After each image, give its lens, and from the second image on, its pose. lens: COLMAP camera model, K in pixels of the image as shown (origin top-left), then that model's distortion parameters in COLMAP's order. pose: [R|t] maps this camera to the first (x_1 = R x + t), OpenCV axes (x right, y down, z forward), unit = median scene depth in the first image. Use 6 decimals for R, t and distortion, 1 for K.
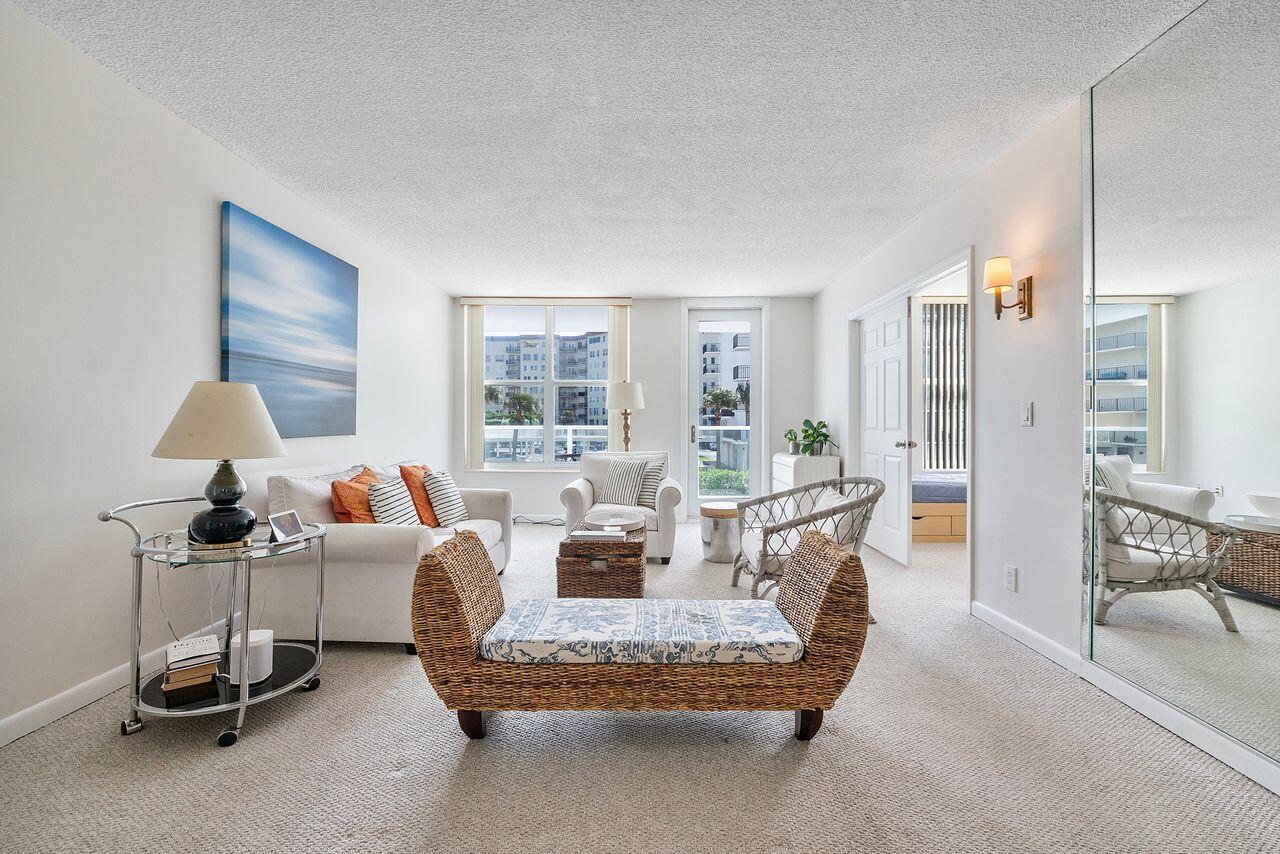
lens RADIAL K [[548.6, 0, 633.6], [0, 548.6, 423.6], [0, 0, 1]] dist [-0.009930, 0.000141]
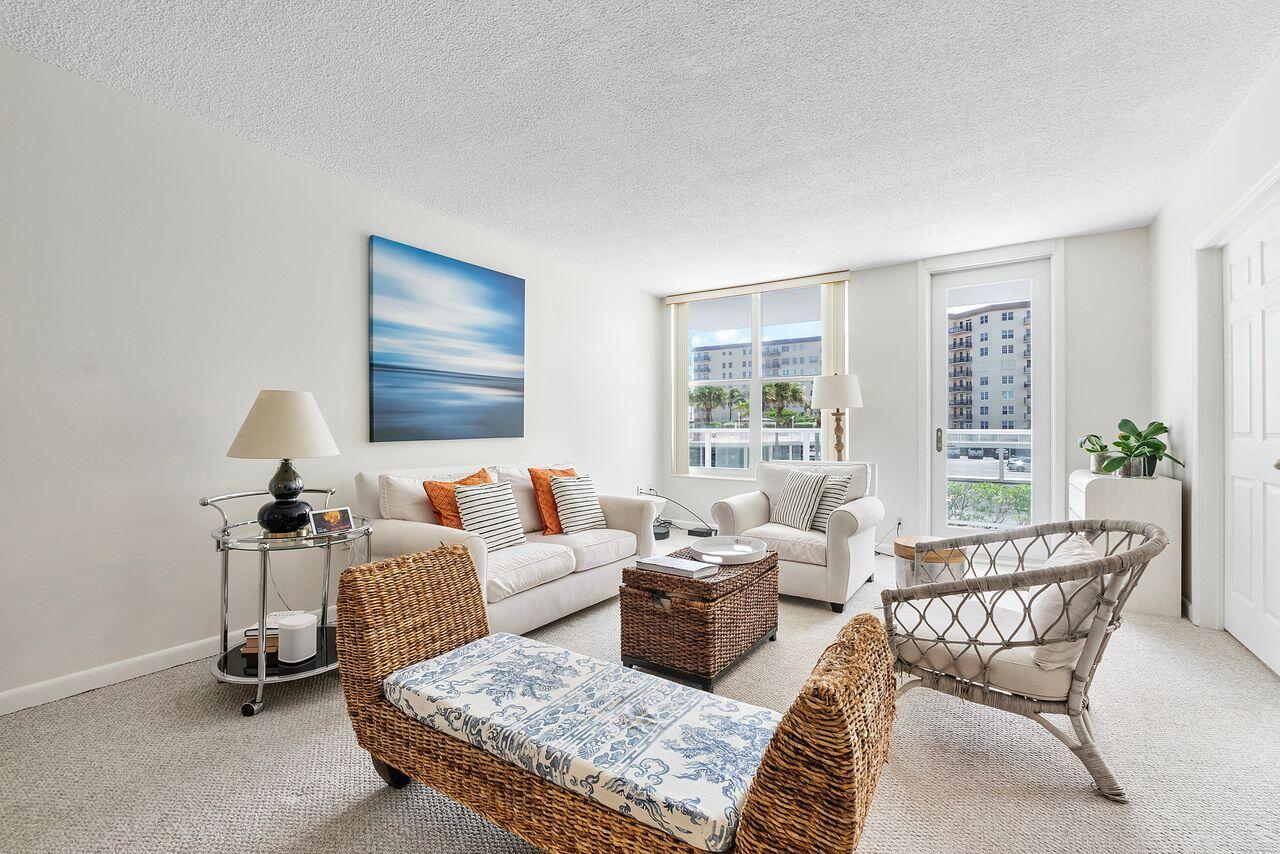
lens RADIAL K [[548.6, 0, 638.9], [0, 548.6, 425.3], [0, 0, 1]] dist [-0.009930, 0.000141]
pose [[0.842945, -0.003444, -0.537988, 0.335629], [0.001862, 0.999992, -0.003485, 0.001488], [0.537996, 0.001937, 0.842945, 0.310081]]
